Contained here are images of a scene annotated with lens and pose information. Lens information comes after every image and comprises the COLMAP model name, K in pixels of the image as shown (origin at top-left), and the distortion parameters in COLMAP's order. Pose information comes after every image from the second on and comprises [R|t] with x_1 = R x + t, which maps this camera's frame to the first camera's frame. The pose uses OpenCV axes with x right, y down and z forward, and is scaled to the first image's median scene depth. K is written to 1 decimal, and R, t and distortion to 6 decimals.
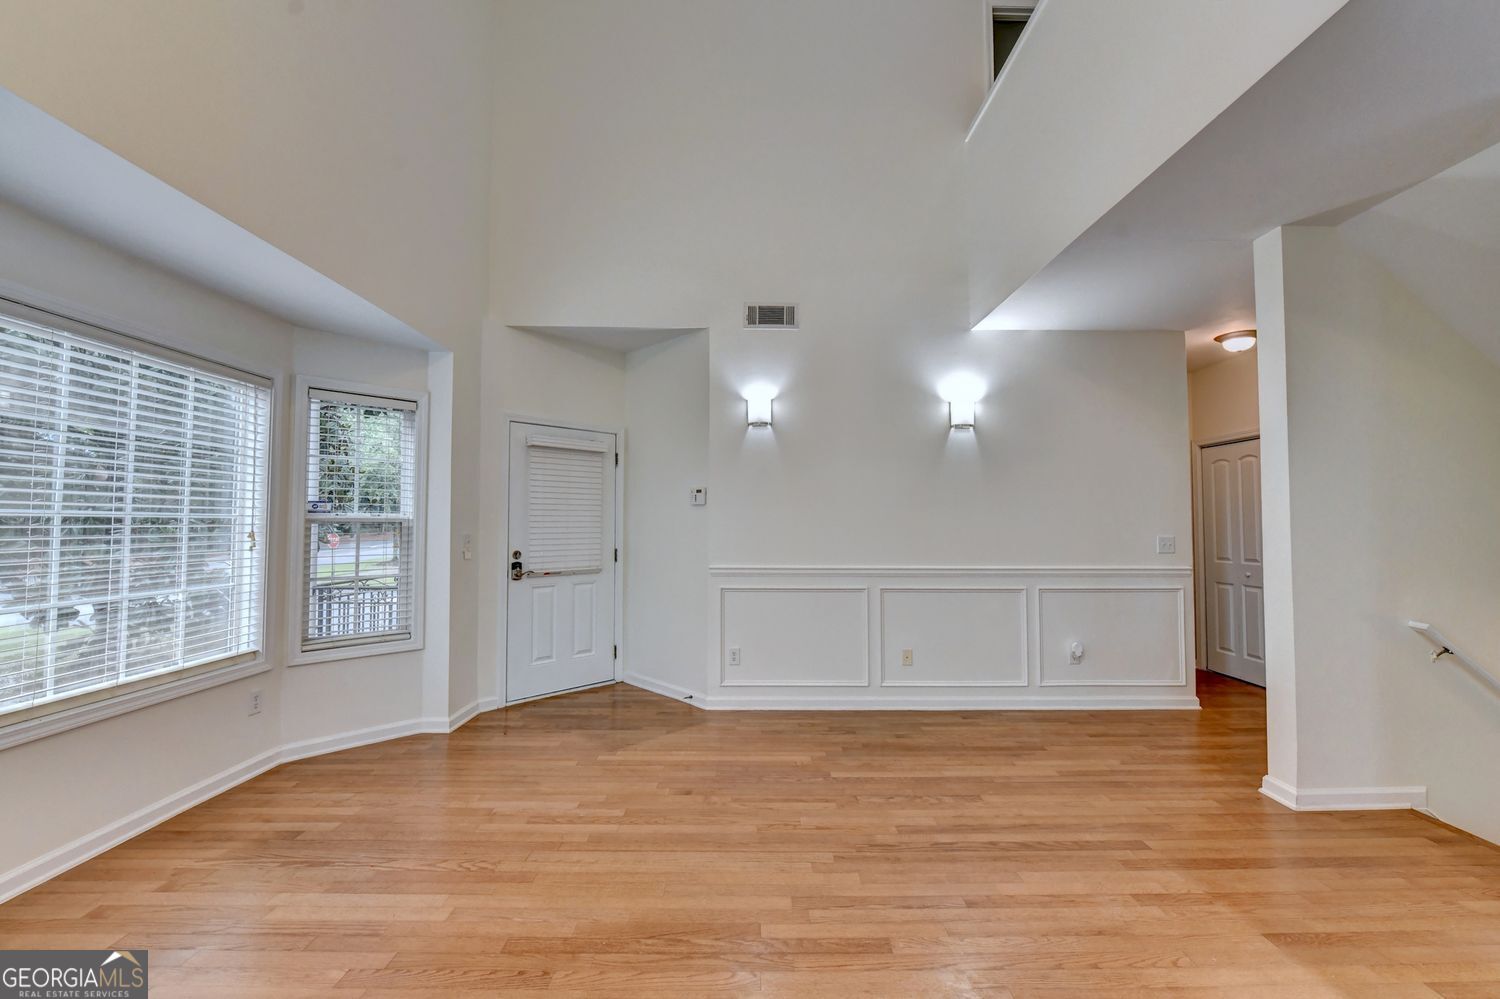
lens RADIAL K [[624.1, 0, 761.7], [0, 624.1, 507.1], [0, 0, 1]] dist [-0.006926, -0.001180]
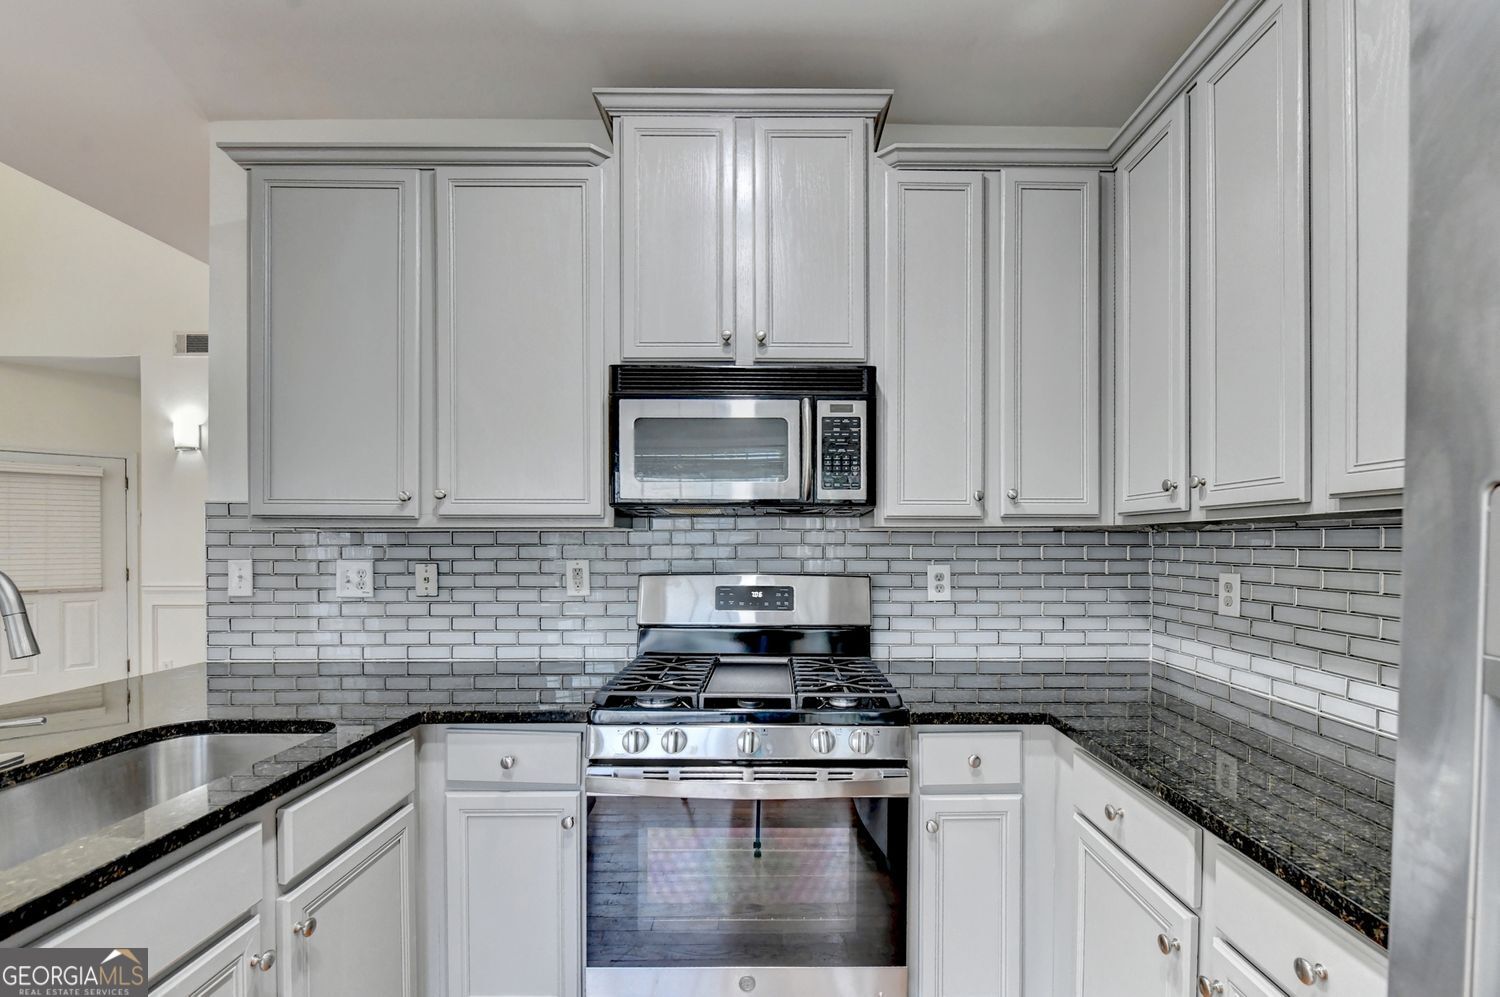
lens RADIAL K [[633.7, 0, 771.7], [0, 633.7, 543.9], [0, 0, 1]] dist [-0.007484, -0.000615]
pose [[0.999941, -0.004525, -0.009923, 1.262029], [0.004781, 0.999652, 0.025928, 0.005218], [0.009803, -0.025974, 0.999615, -0.060458]]
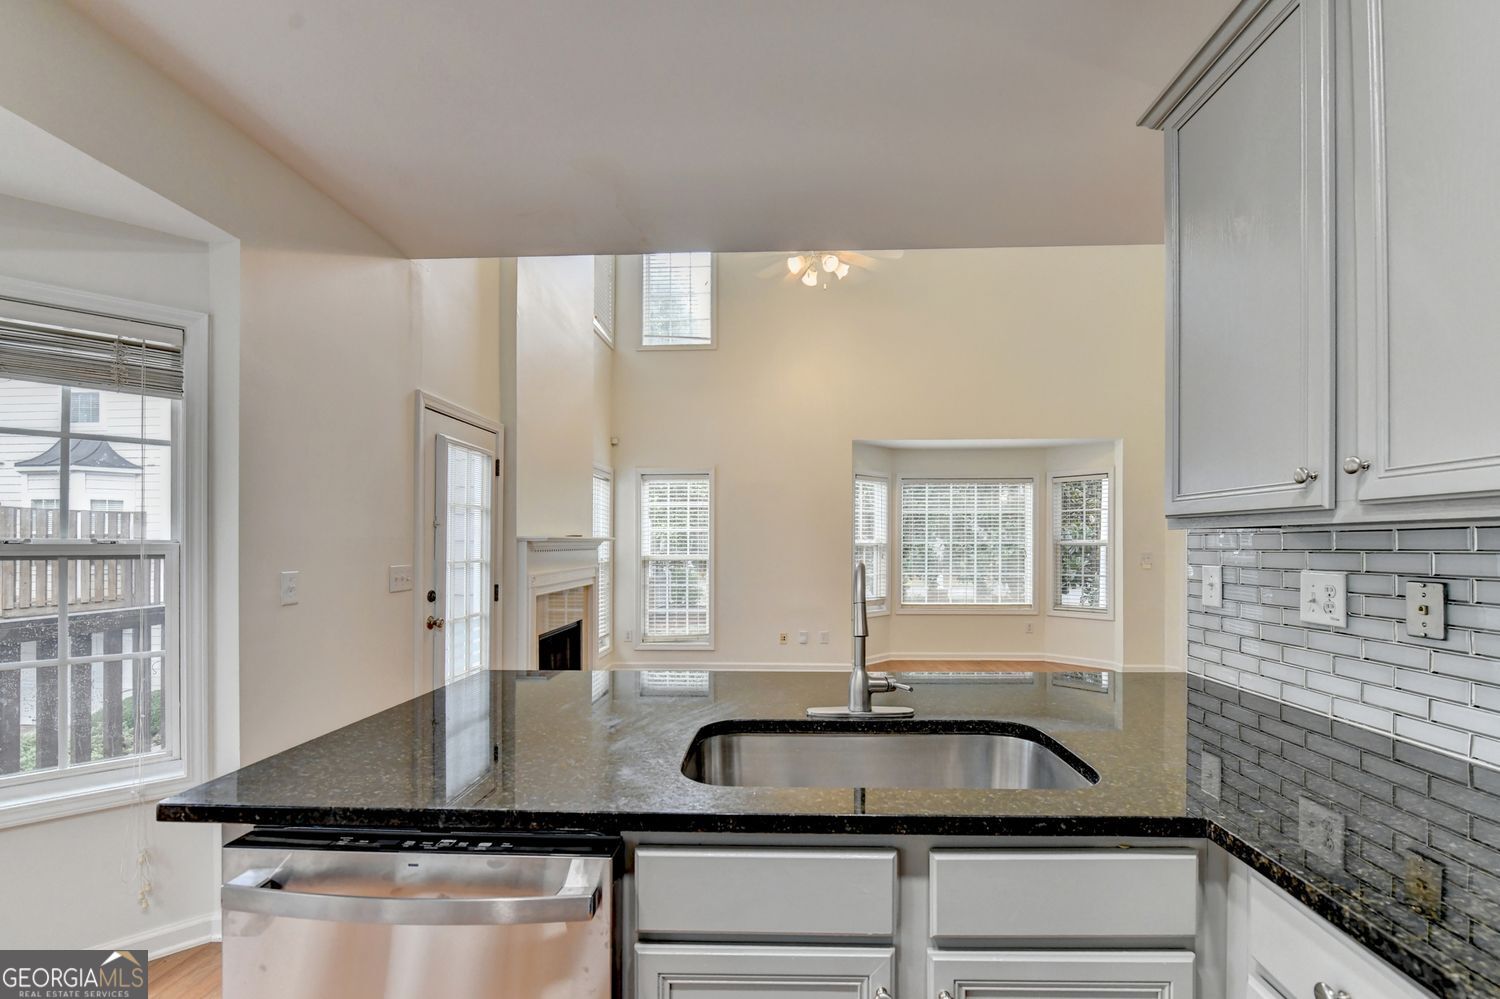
lens RADIAL K [[624.1, 0, 771.4], [0, 624.1, 548.2], [0, 0, 1]] dist [-0.006926, -0.001180]
pose [[-0.047265, 0.001279, -0.998882, 1.291968], [0.028488, 0.999594, -0.000068, 0.008506], [0.998476, -0.028459, -0.047282, 0.189091]]
